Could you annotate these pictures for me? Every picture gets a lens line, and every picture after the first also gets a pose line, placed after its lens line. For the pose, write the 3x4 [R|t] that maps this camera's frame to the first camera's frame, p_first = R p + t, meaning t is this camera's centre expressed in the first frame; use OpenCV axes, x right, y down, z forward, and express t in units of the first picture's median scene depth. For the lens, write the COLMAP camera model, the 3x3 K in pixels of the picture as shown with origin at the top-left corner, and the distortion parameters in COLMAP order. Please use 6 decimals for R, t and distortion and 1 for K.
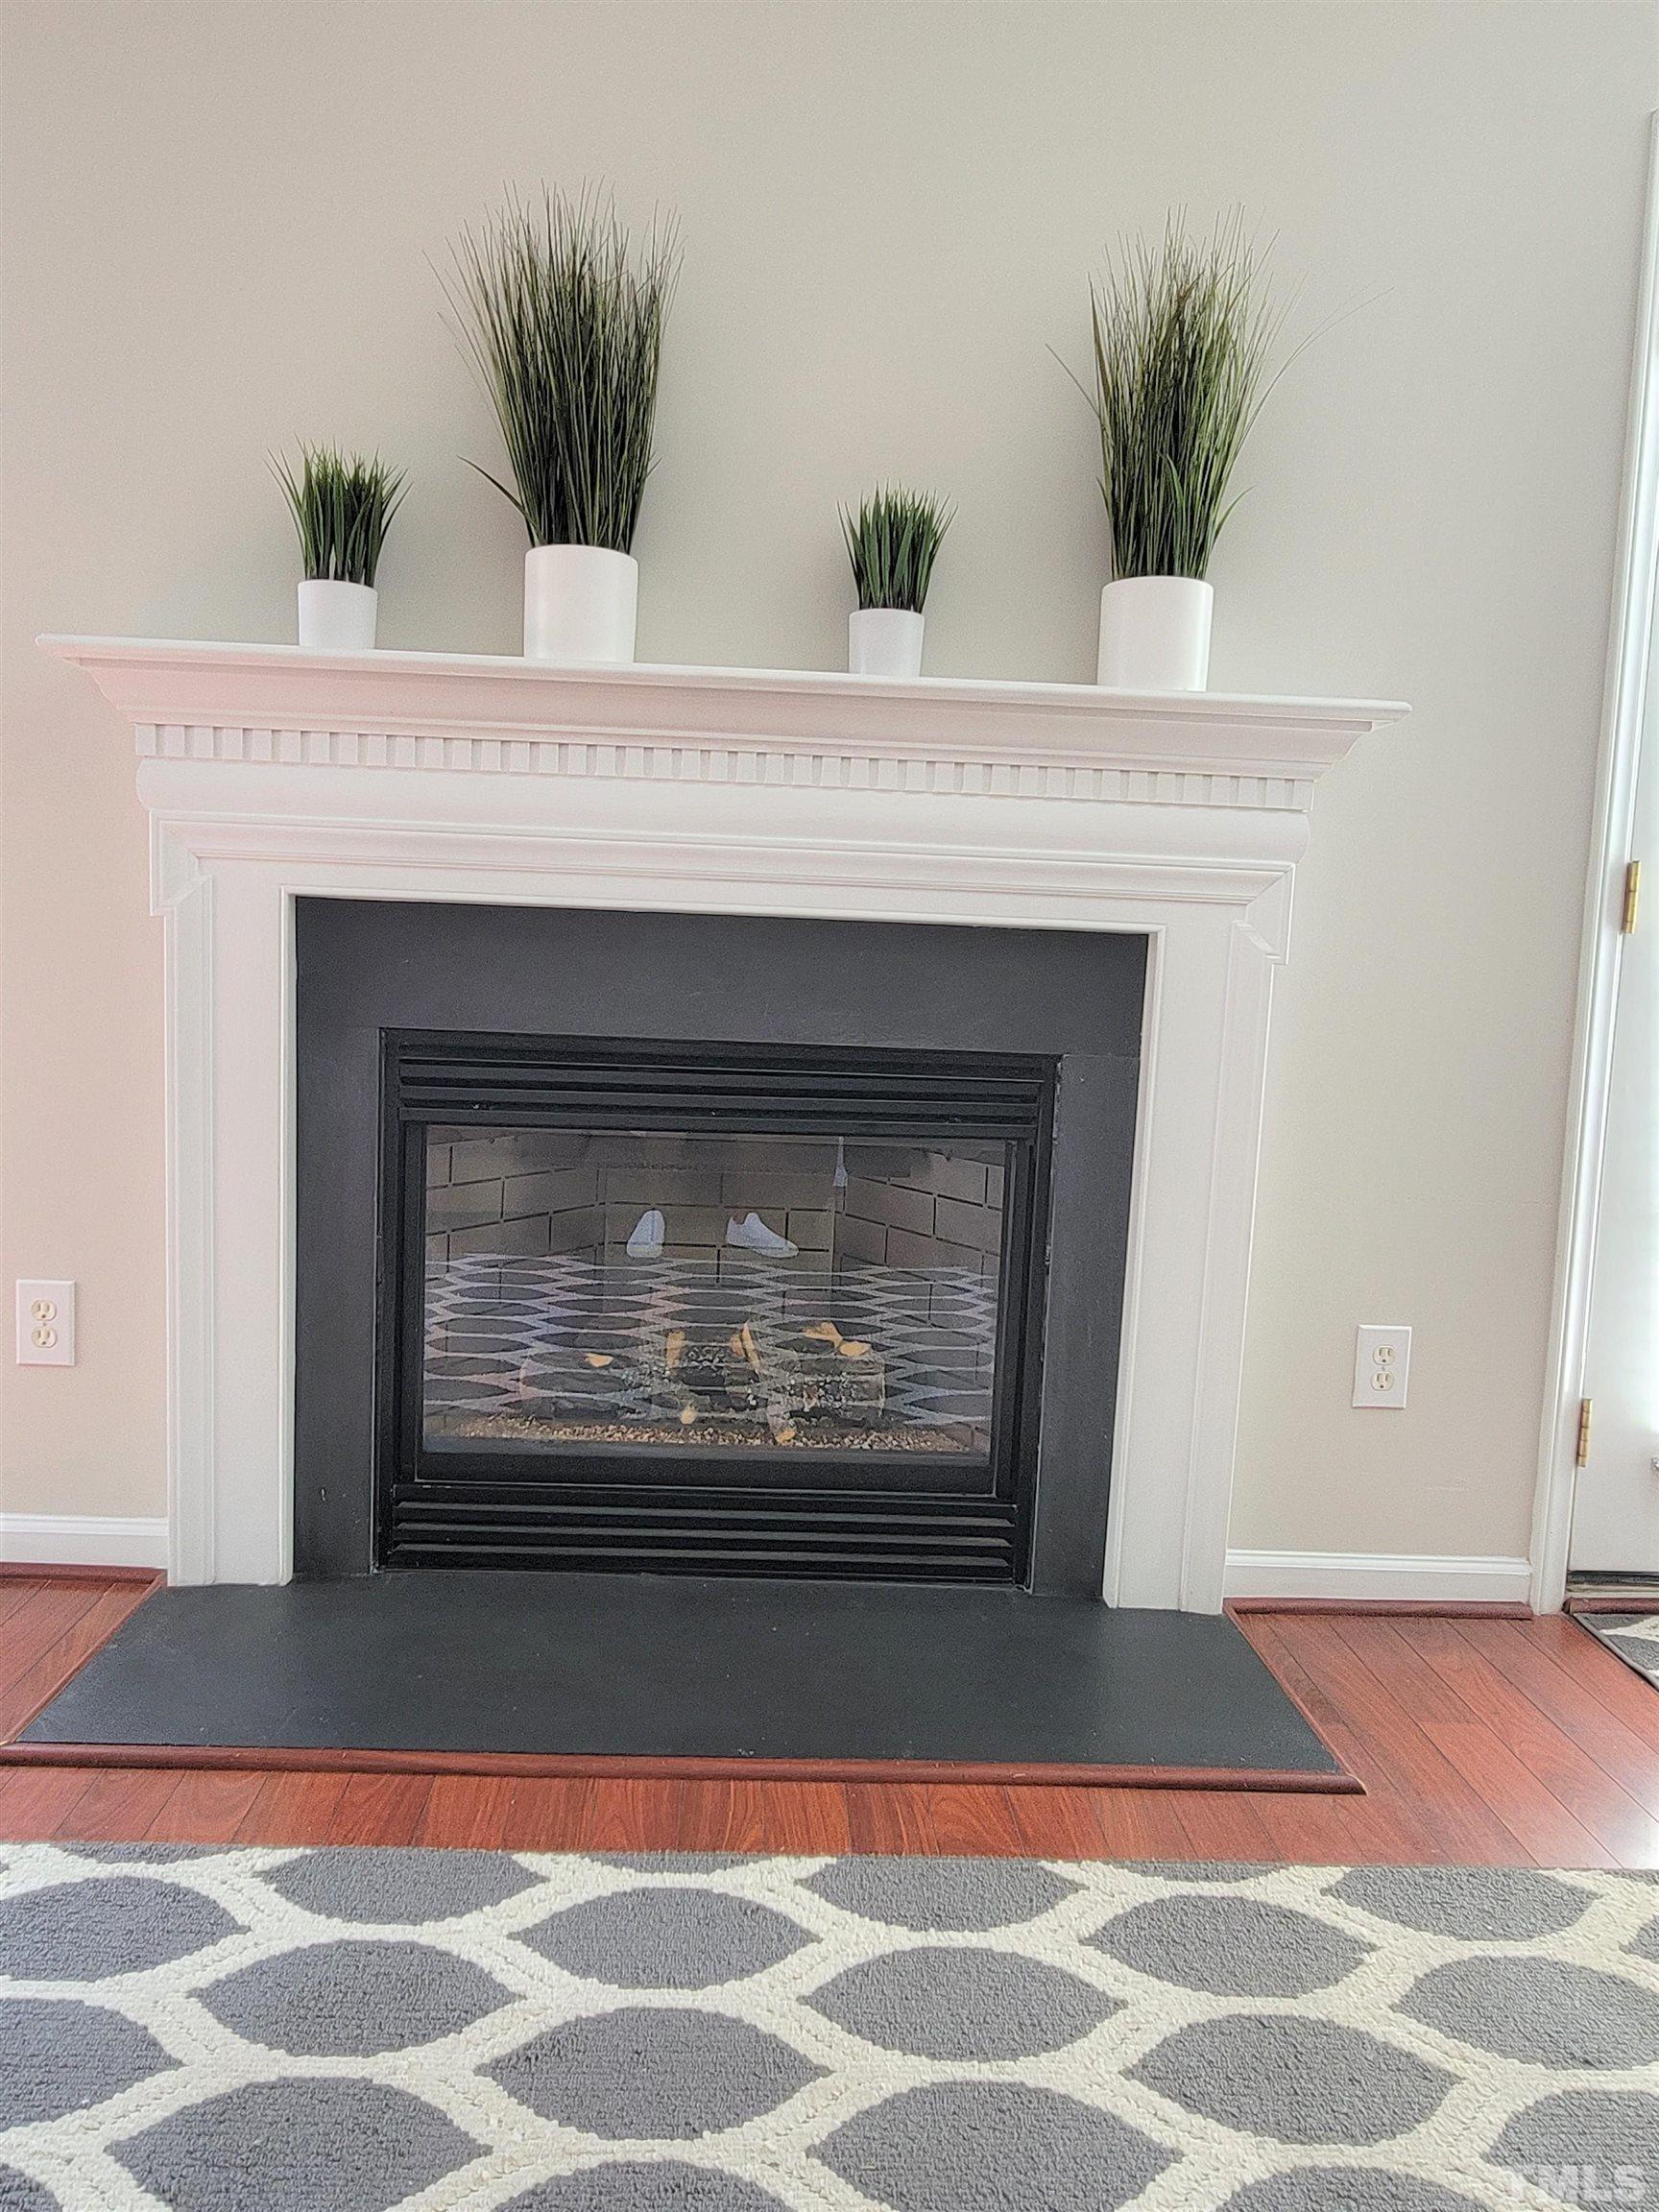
lens RADIAL K [[1474.7, 0, 807.7], [0, 1474.7, 1112.0], [0, 0, 1]] dist [-0.006249, 0.001851]
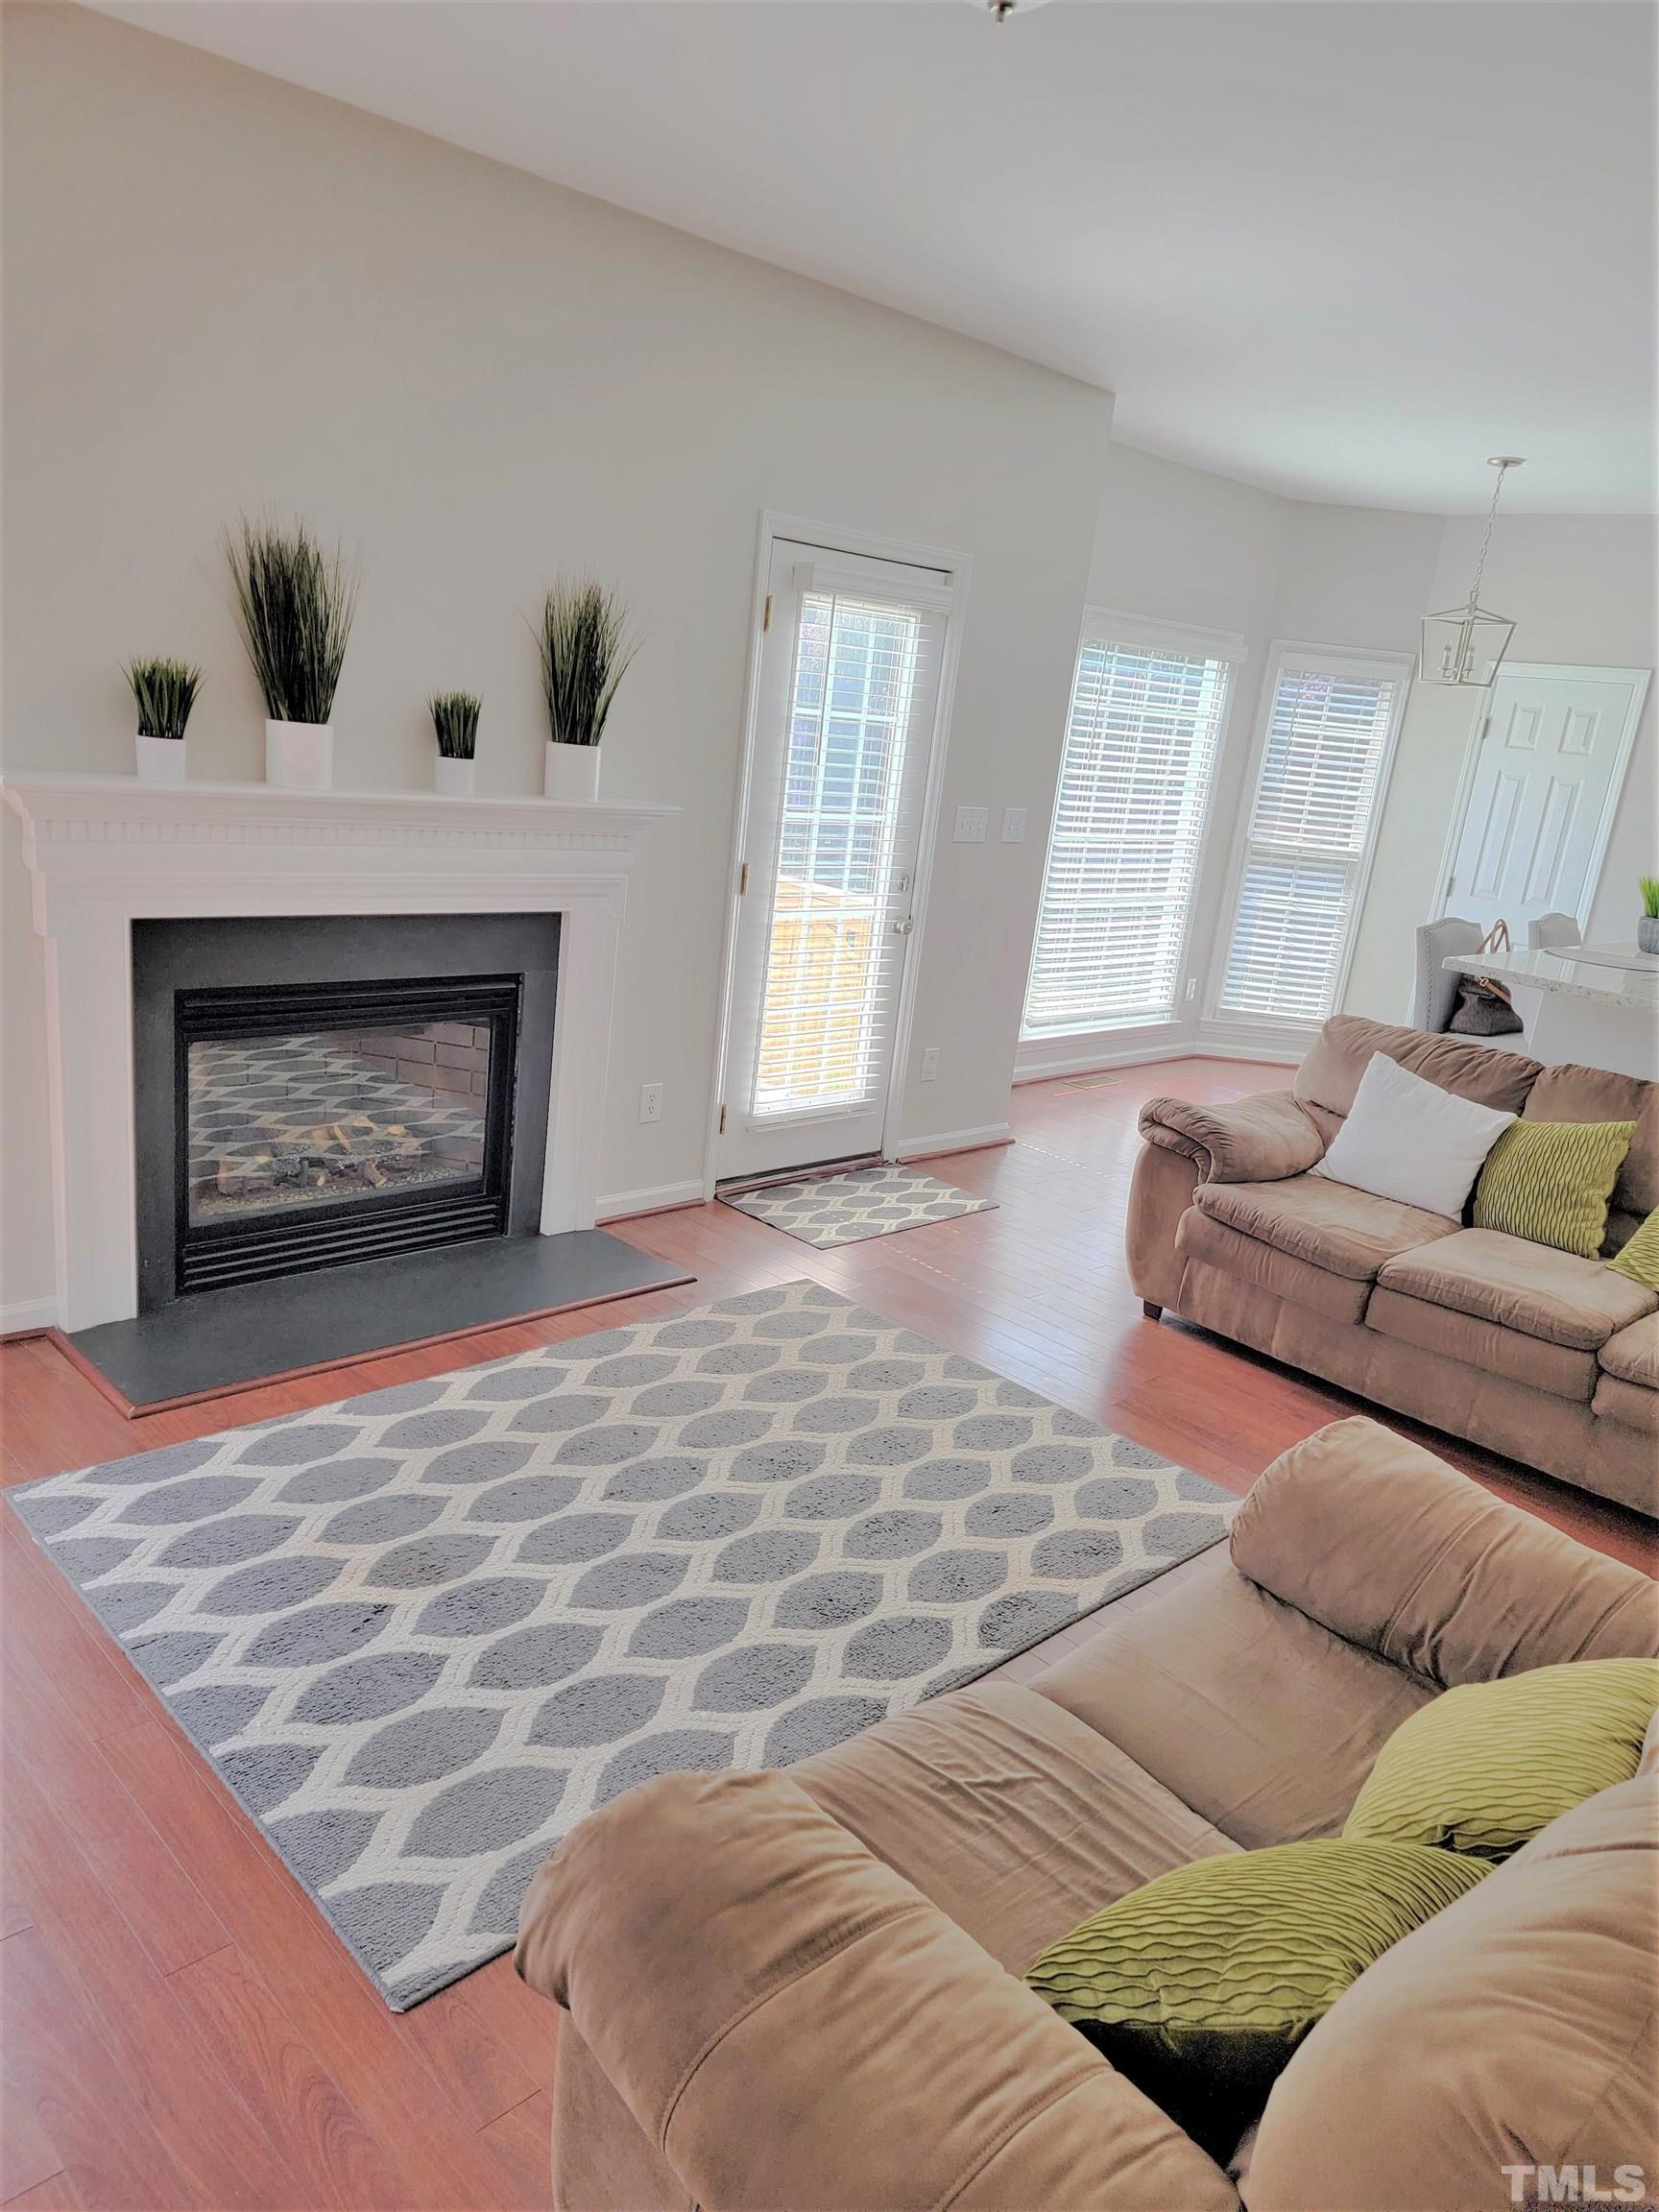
lens RADIAL K [[1523.8, 0, 823.6], [0, 1523.8, 1112.2], [0, 0, 1]] dist [0.084097, -0.061158]
pose [[0.741459, -0.140539, 0.656115, -0.893826], [-0.015386, 0.974002, 0.226018, -0.324212], [-0.670821, -0.177678, 0.720020, -0.776051]]
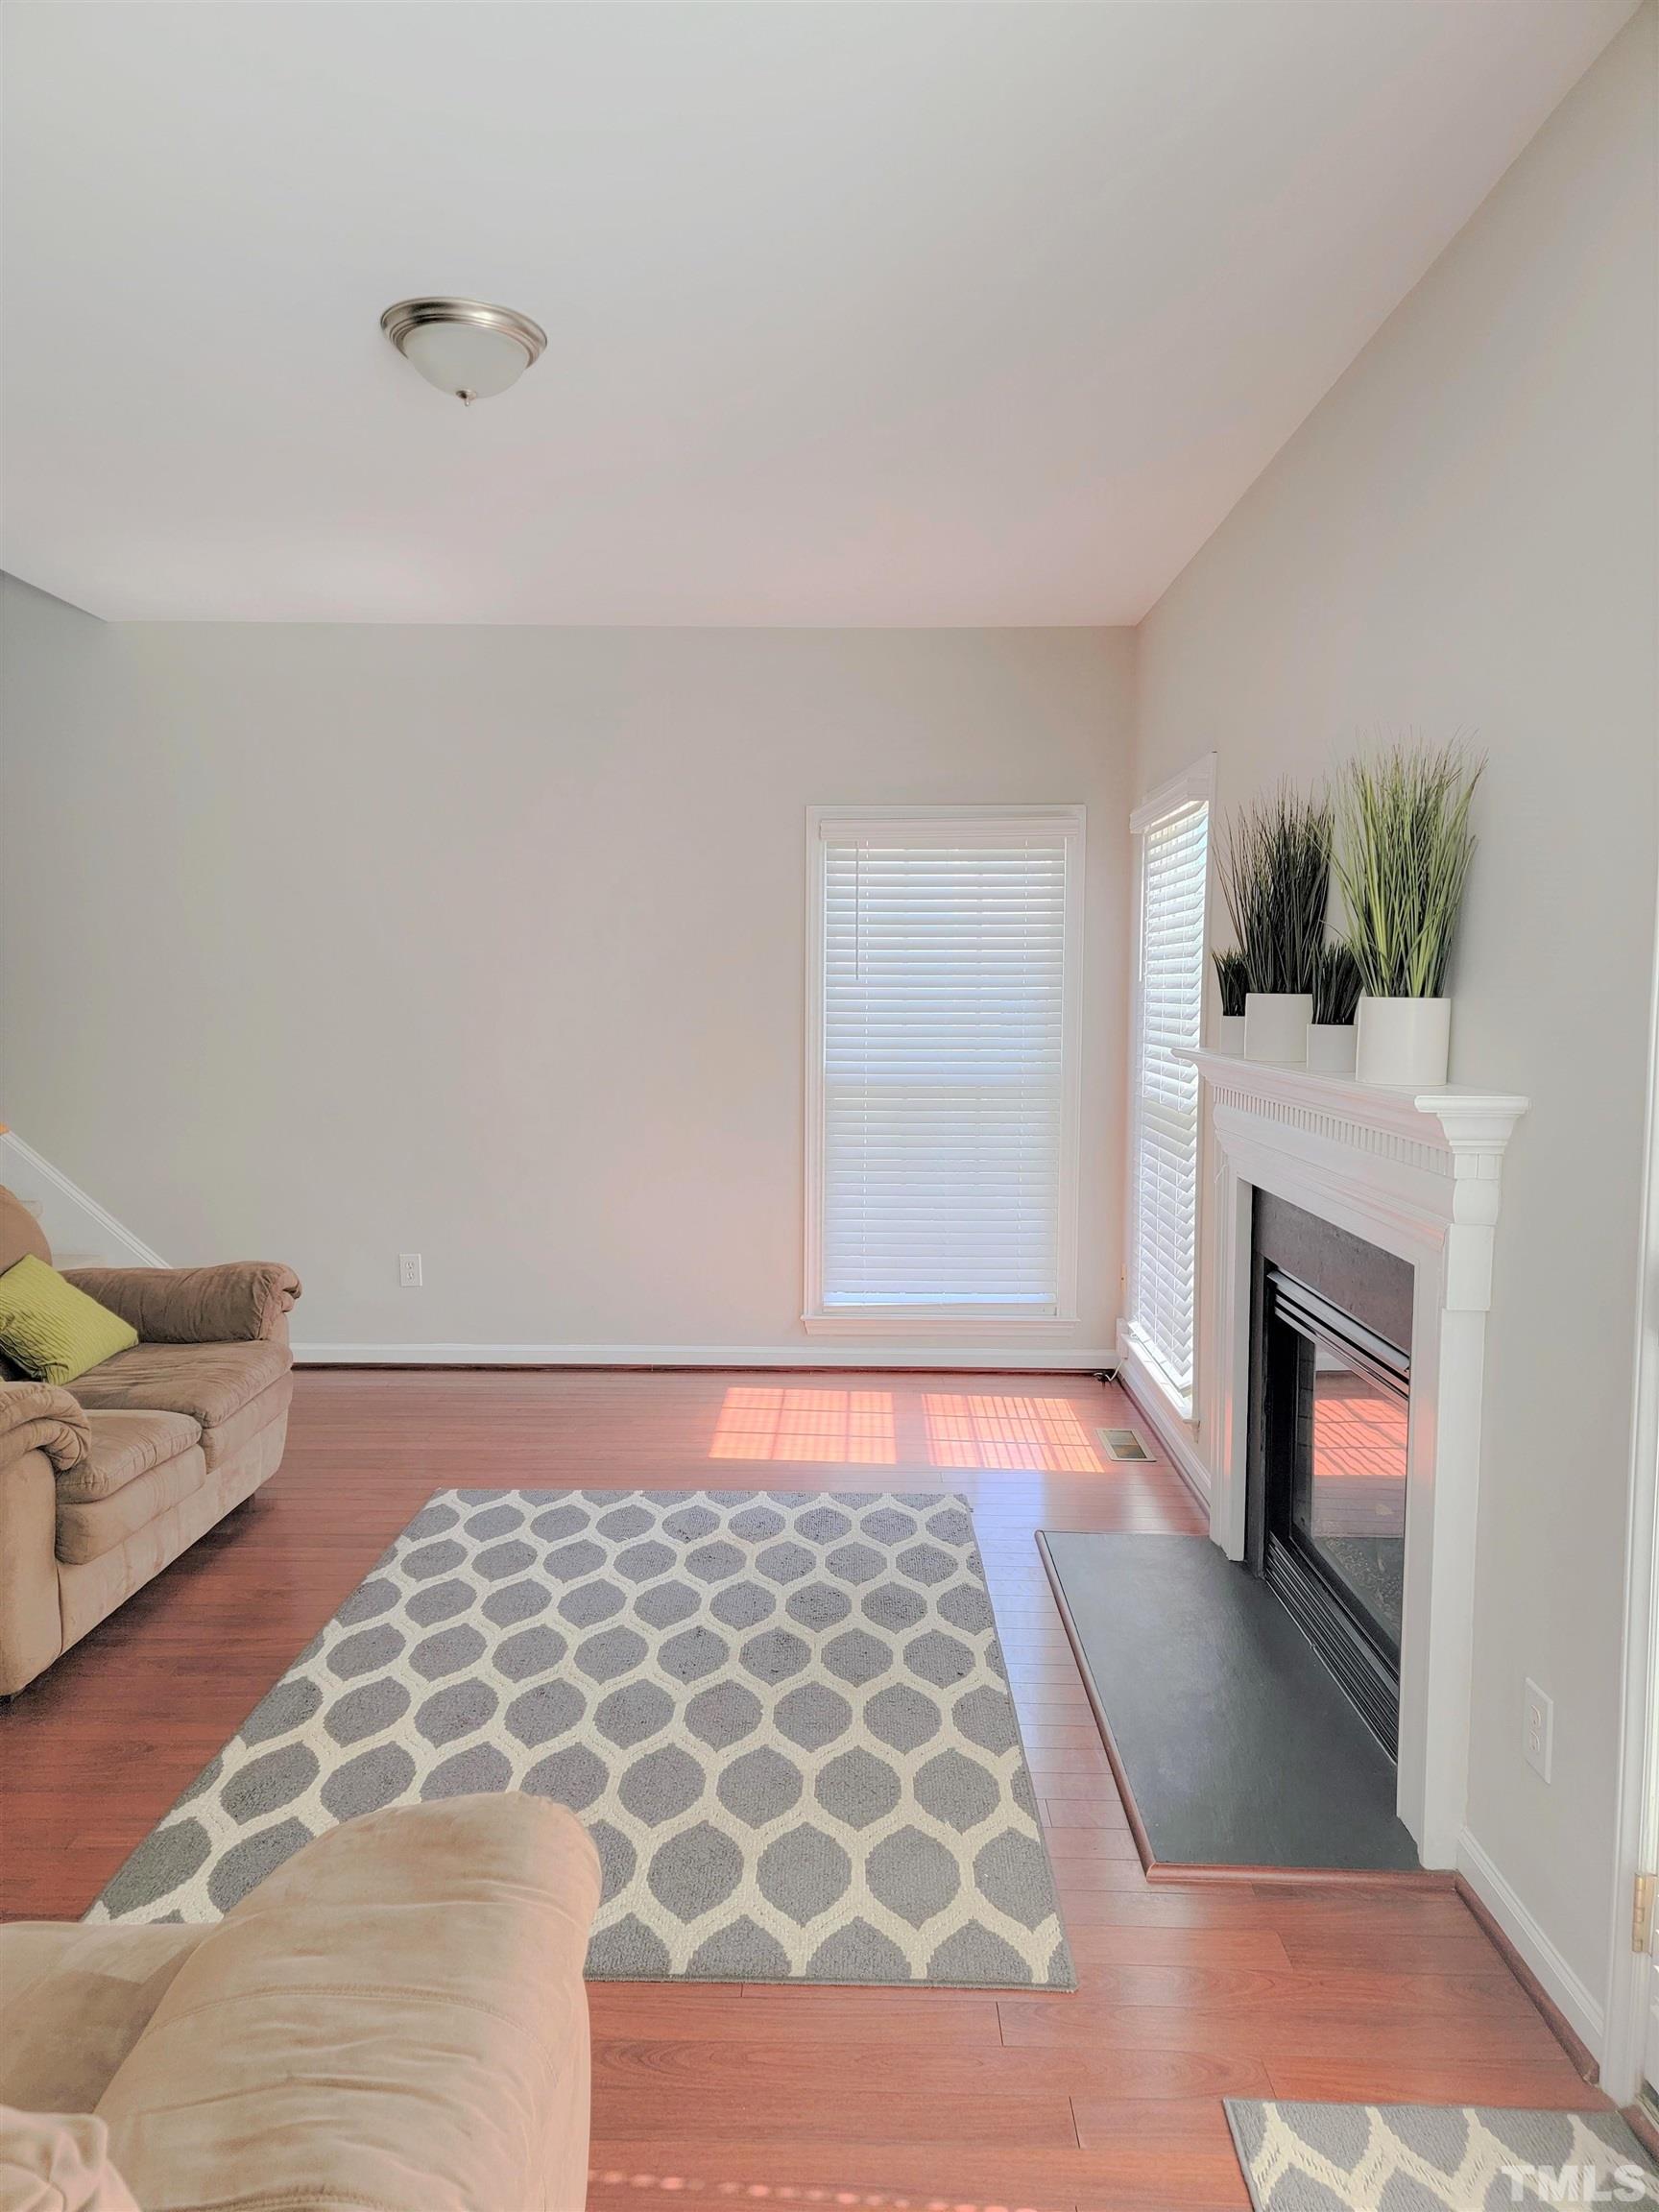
lens RADIAL K [[1523.8, 0, 823.5], [0, 1523.8, 1109.6], [0, 0, 1]] dist [0.084097, -0.061158]
pose [[-0.050967, 0.042457, -0.997797, 1.487637], [-0.100971, 0.993758, 0.047442, -0.256714], [0.993583, 0.103166, -0.046361, 0.529473]]
